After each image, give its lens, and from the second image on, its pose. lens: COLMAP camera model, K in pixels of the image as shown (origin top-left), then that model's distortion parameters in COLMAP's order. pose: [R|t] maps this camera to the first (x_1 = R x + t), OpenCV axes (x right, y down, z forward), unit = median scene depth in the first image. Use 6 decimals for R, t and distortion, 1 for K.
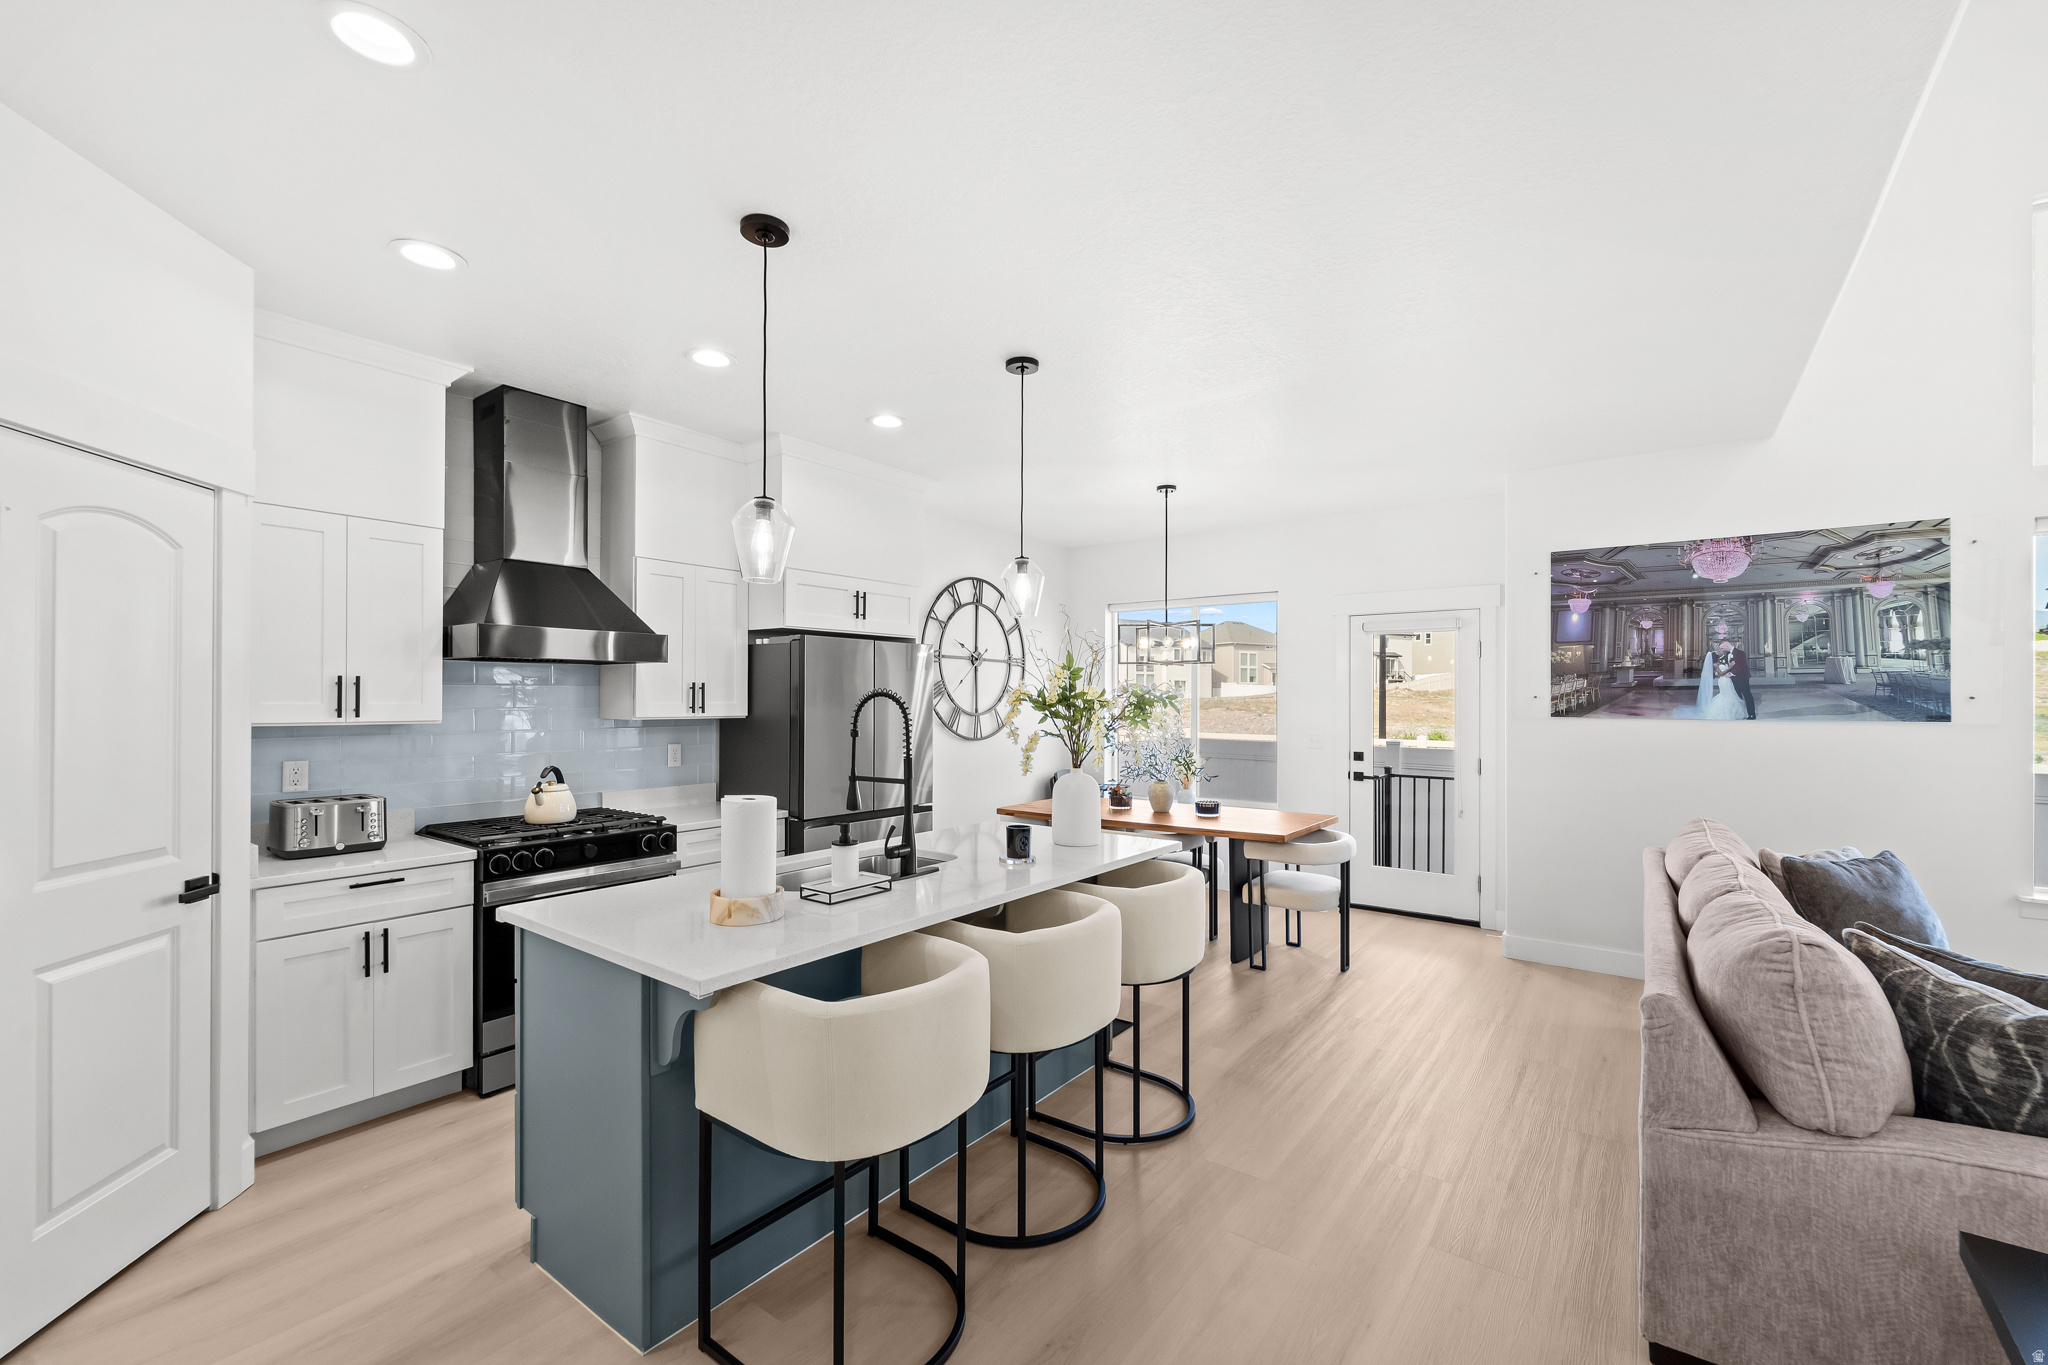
lens RADIAL K [[847.6, 0, 1037.6], [0, 847.6, 700.0], [0, 0, 1]] dist [0.005254, -0.002227]
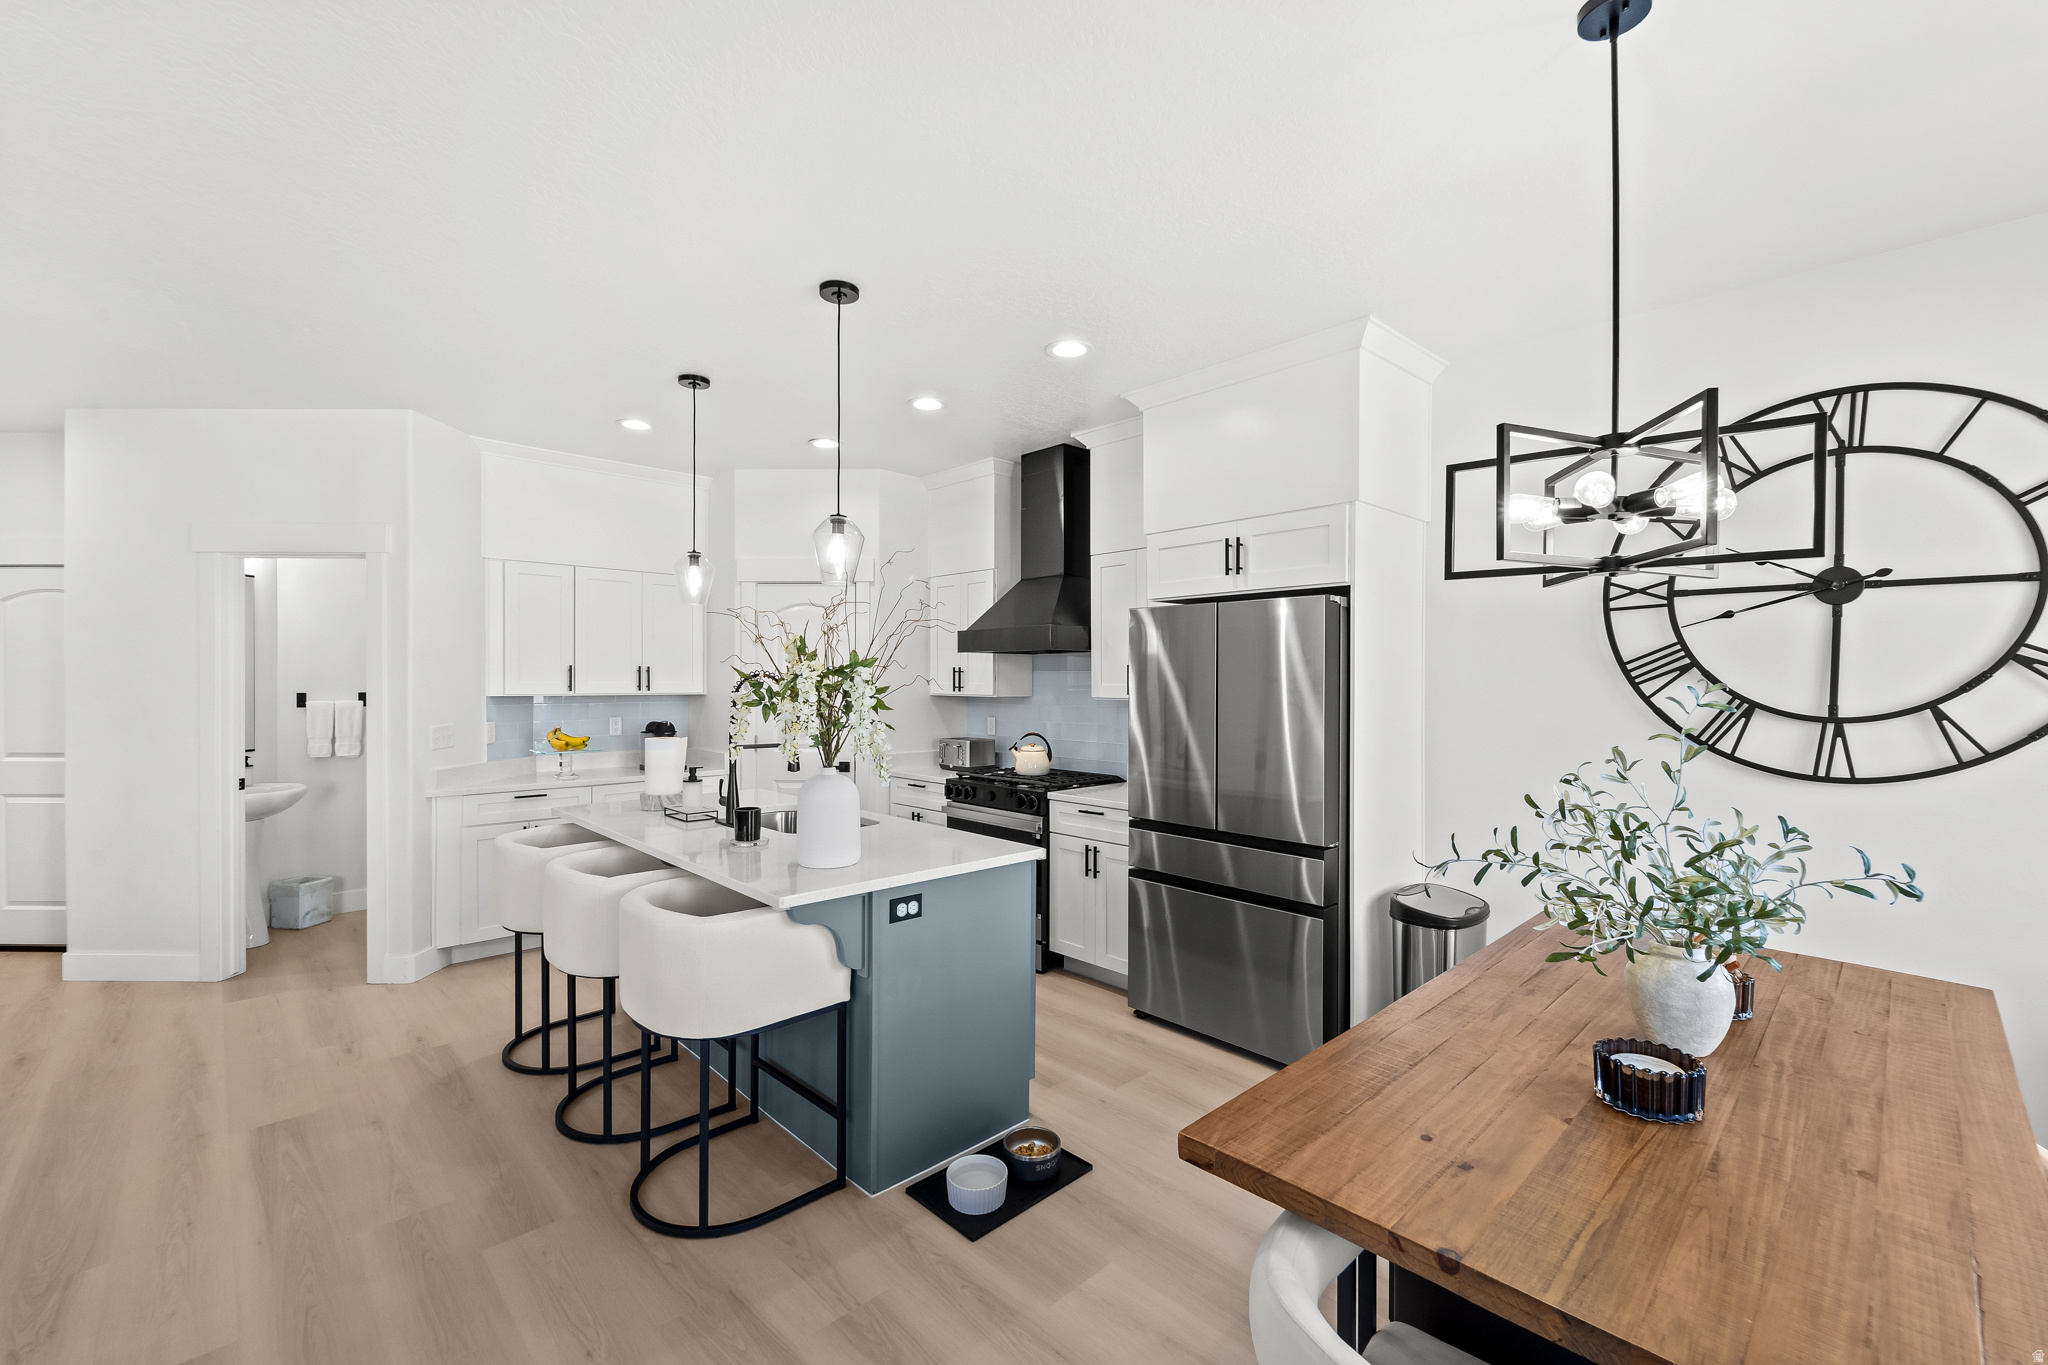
lens RADIAL K [[847.6, 0, 1015.9], [0, 847.6, 688.8], [0, 0, 1]] dist [0.005254, -0.002227]
pose [[-0.181117, 0.006354, -0.983441, 0.644843], [-0.004802, 0.999961, 0.007345, 0.001024], [0.983450, 0.006053, -0.181080, 1.076378]]
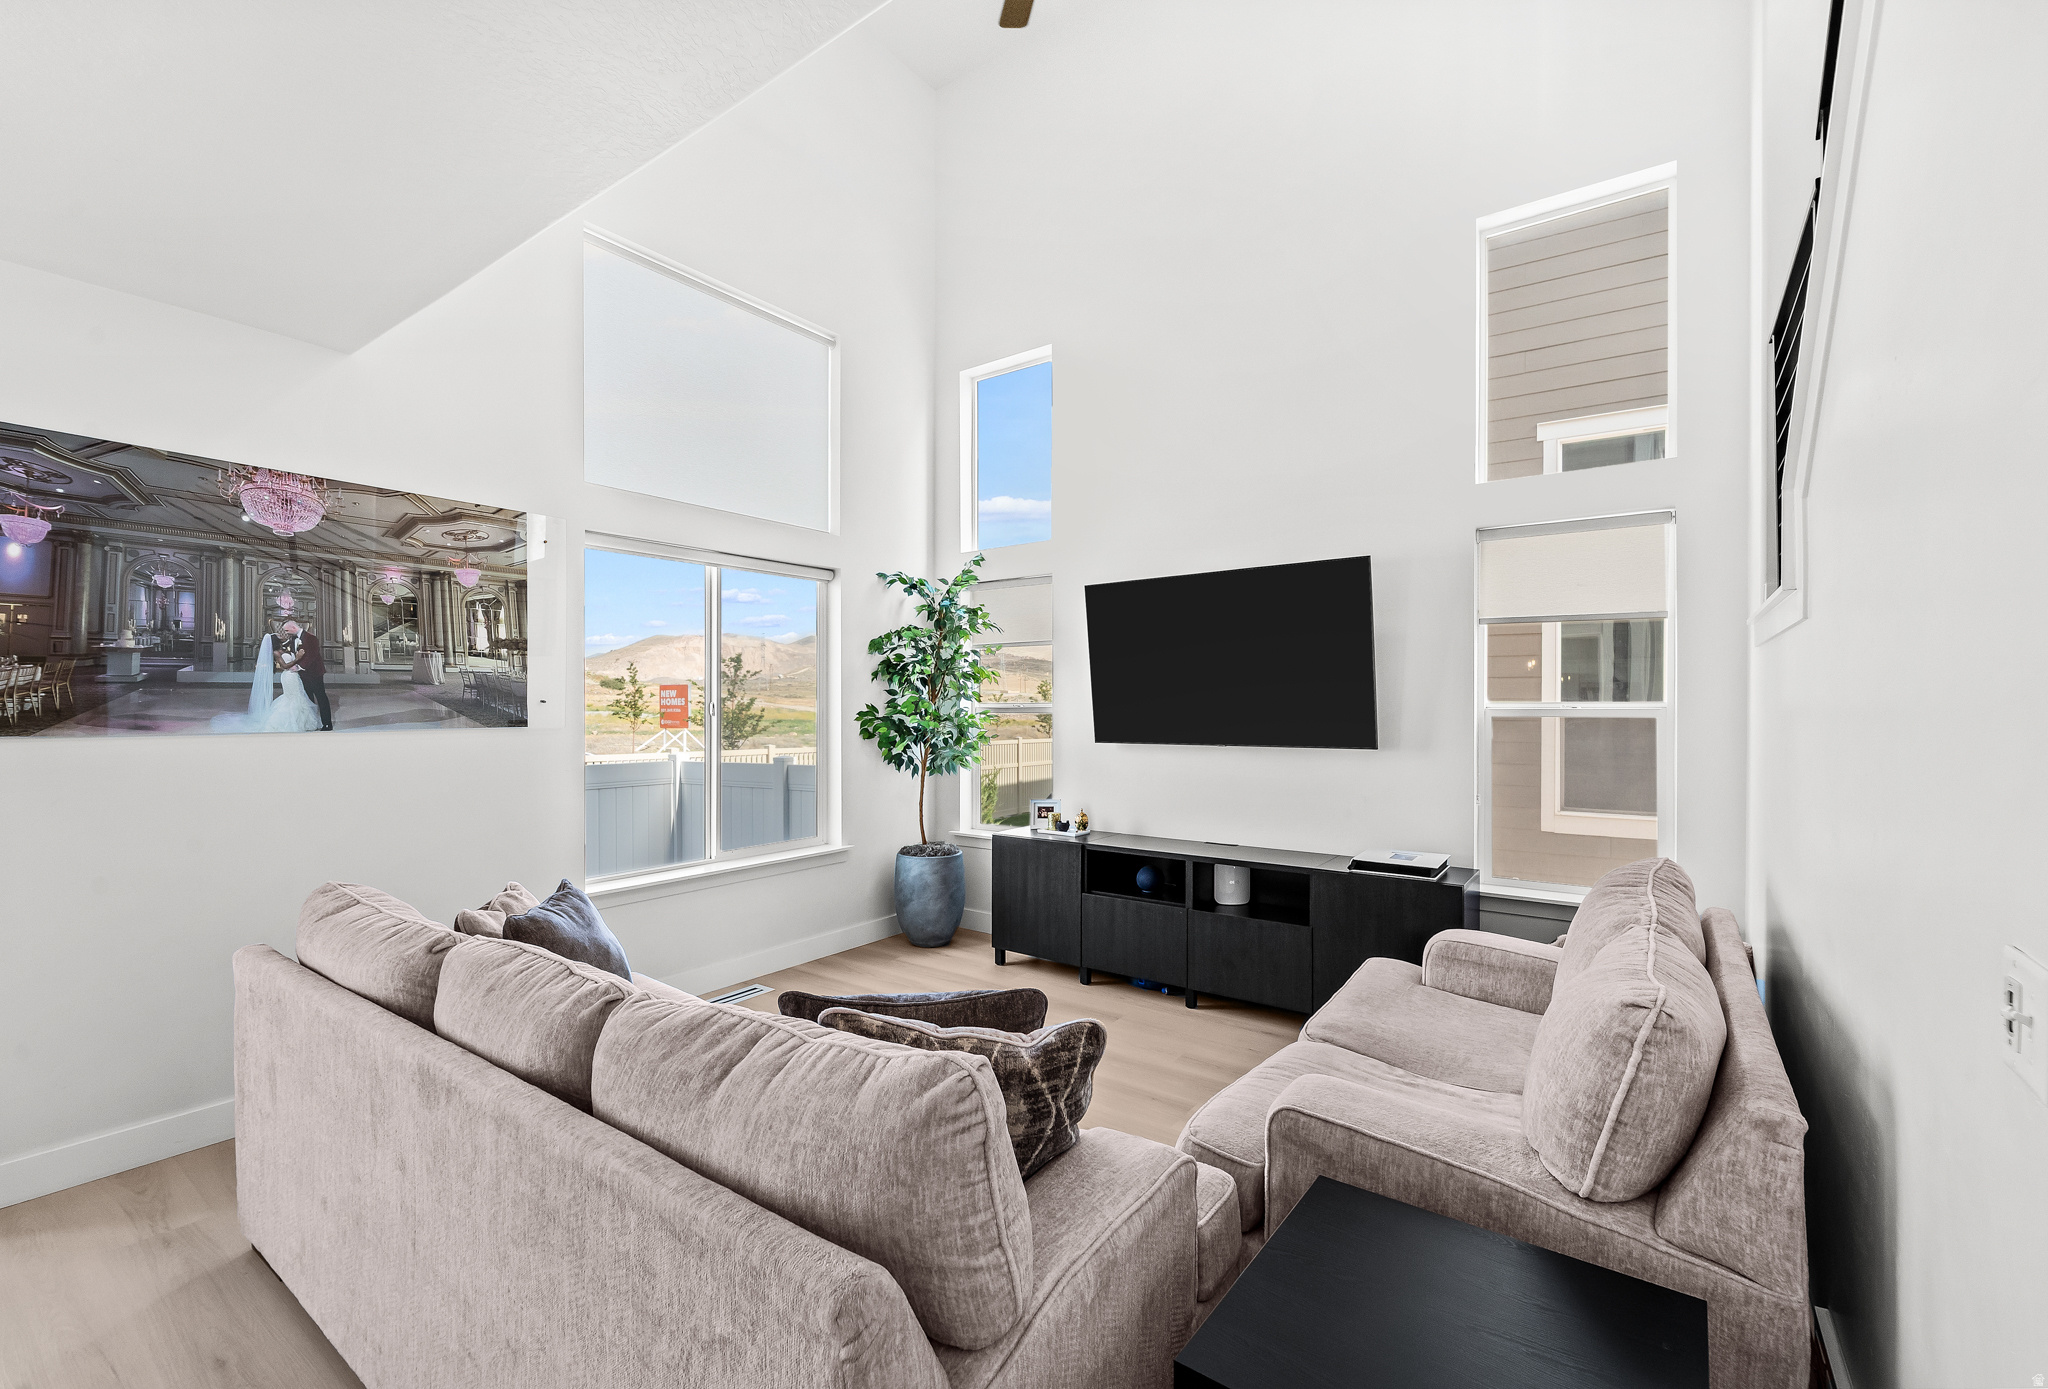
lens RADIAL K [[859.2, 0, 1035.6], [0, 859.2, 704.5], [0, 0, 1]] dist [0.002216, -0.002508]
pose [[-0.010382, -0.002451, 0.999943, 0.098245], [0.000824, 0.999997, 0.002460, -0.000824], [-0.999946, 0.000849, -0.010380, 0.417676]]
